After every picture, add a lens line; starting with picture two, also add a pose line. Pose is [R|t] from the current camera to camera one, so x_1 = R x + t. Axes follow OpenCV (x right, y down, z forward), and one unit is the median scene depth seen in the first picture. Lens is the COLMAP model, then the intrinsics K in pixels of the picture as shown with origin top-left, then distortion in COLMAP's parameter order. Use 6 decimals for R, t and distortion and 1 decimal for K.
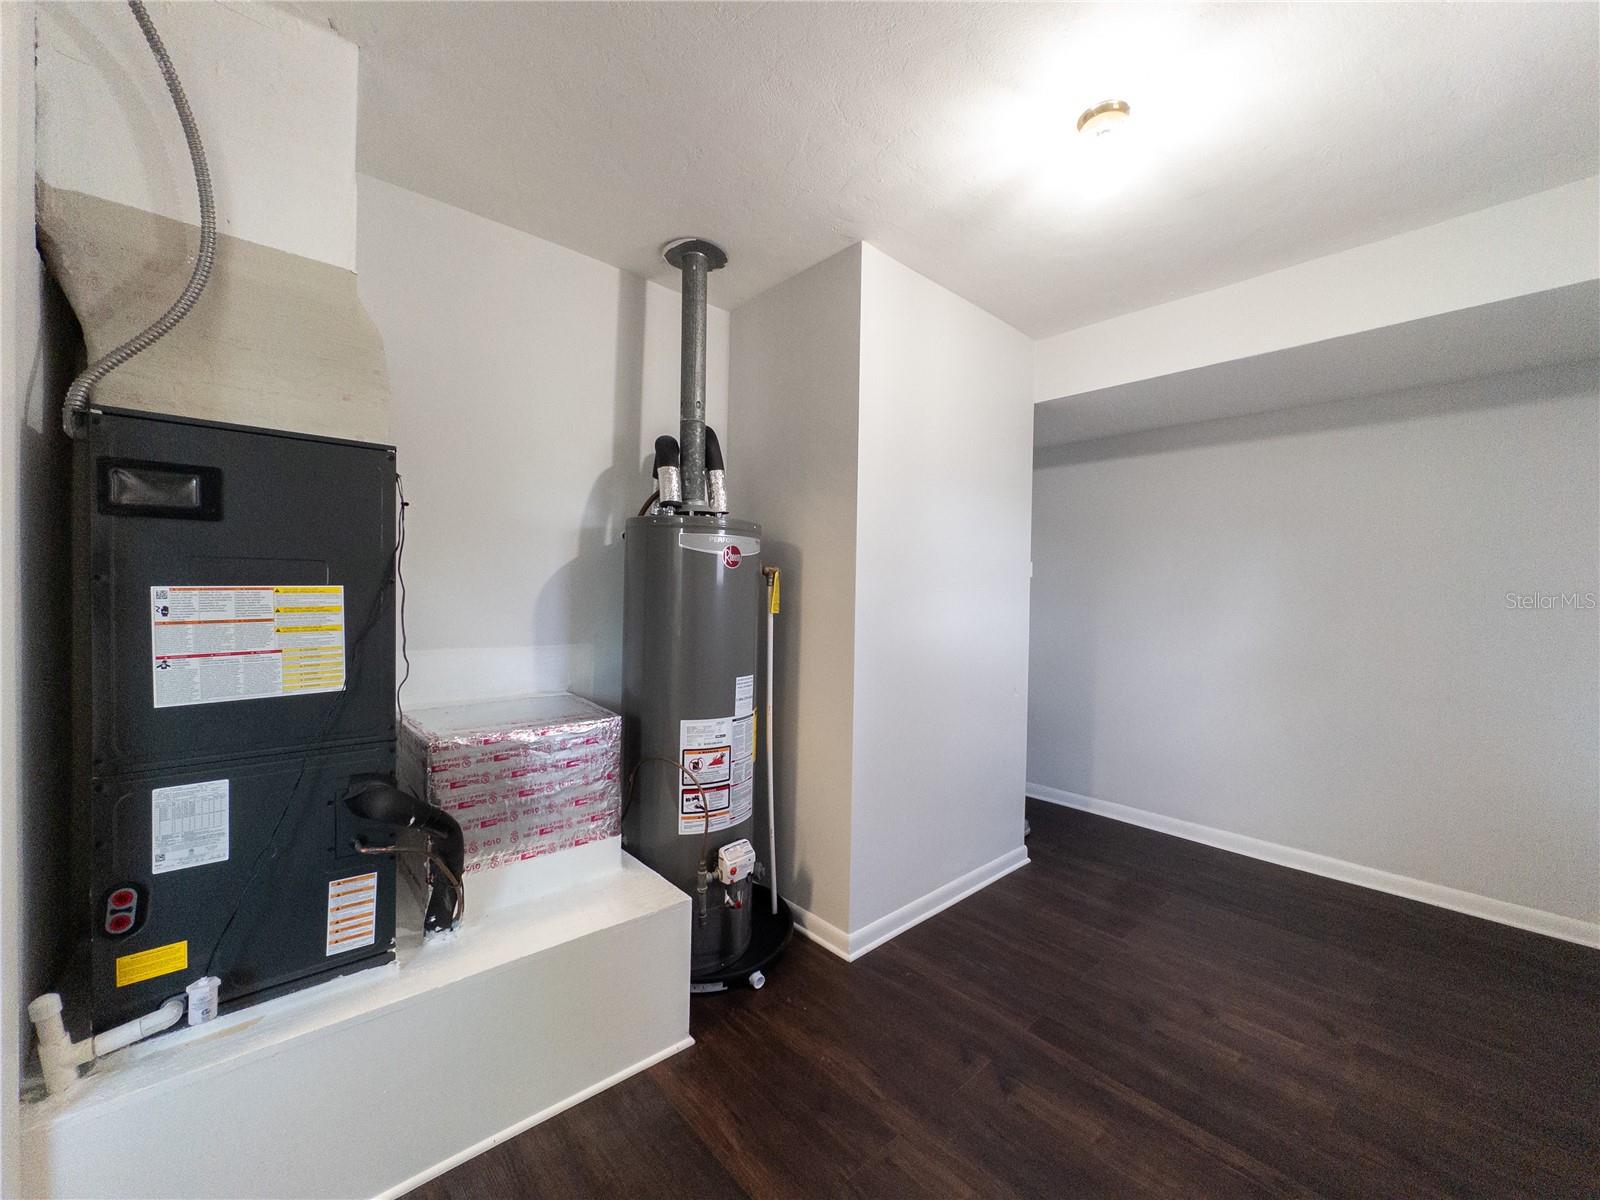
lens RADIAL K [[639.5, 0, 800.0], [0, 639.5, 600.0], [0, 0, 1]] dist [-0.003577, -0.000237]
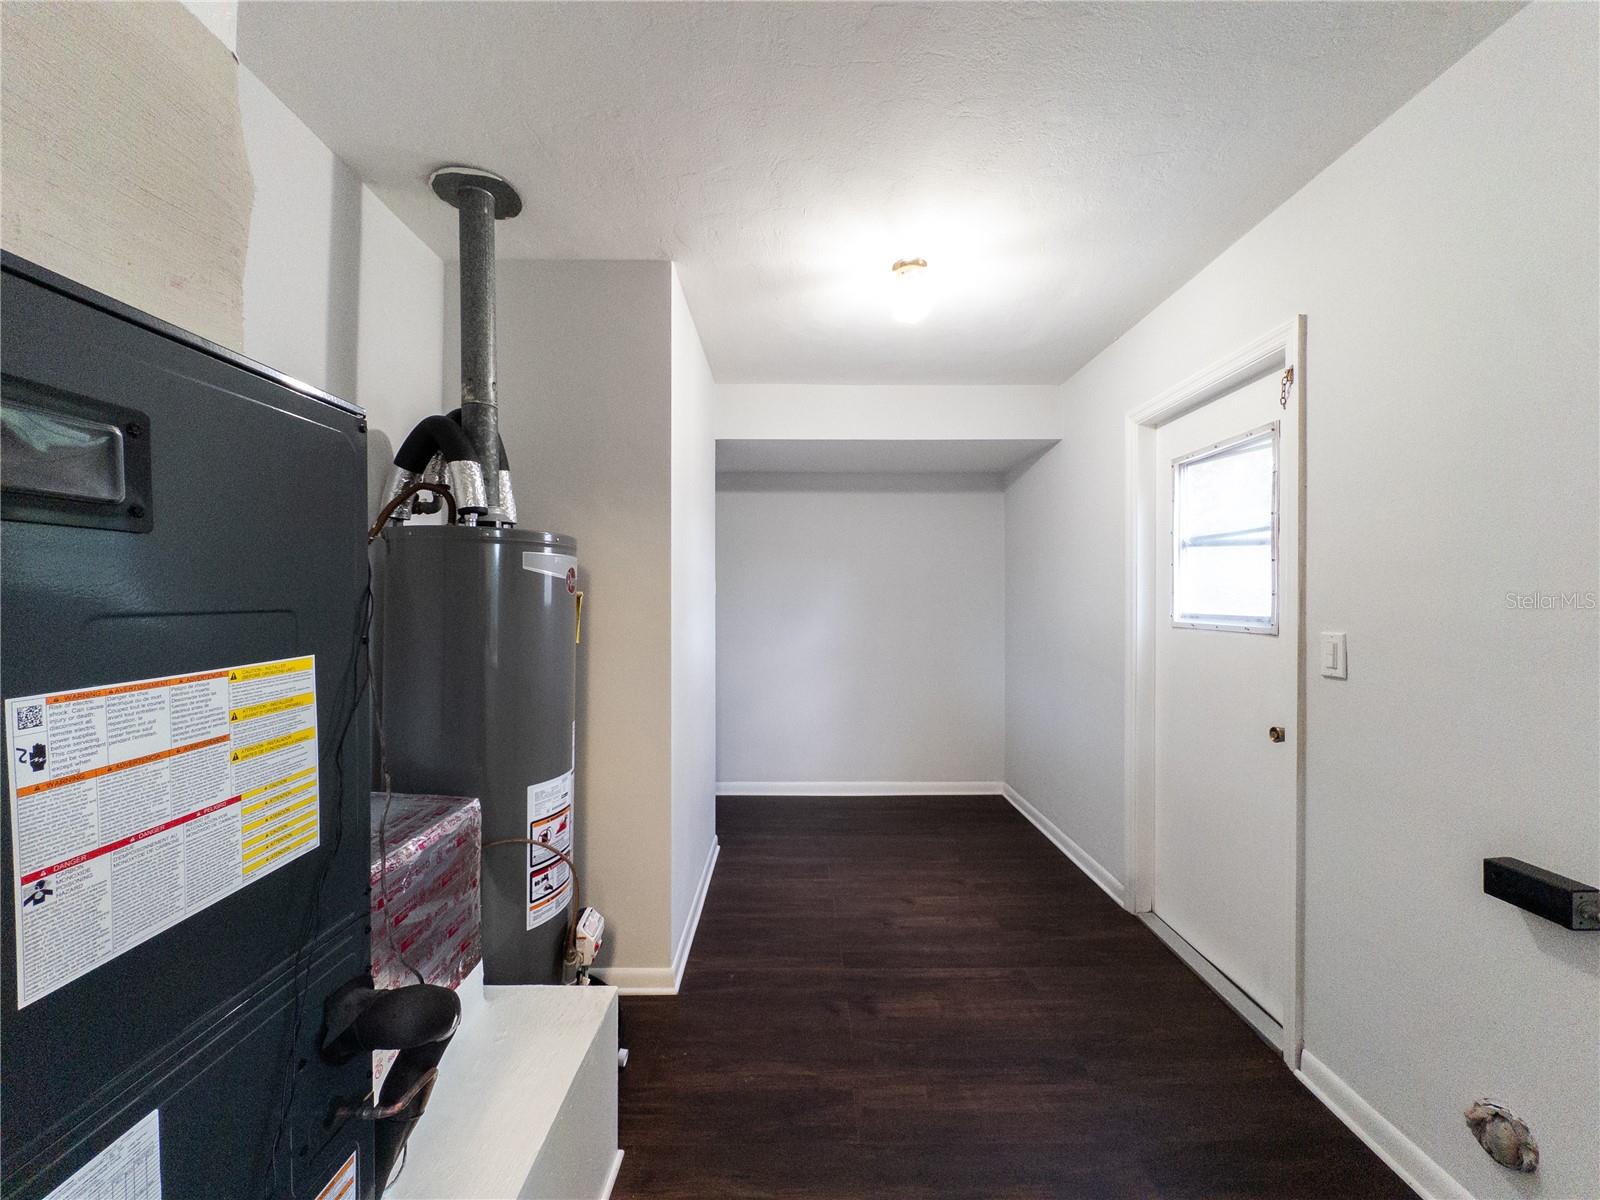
lens RADIAL K [[642.1, 0, 800.0], [0, 642.1, 600.0], [0, 0, 1]] dist [0.000535, -0.000298]
pose [[0.658362, -0.018038, 0.752485, -0.679237], [0.020912, 0.999765, 0.005669, -0.050436], [-0.752411, 0.012004, 0.658585, 0.260176]]
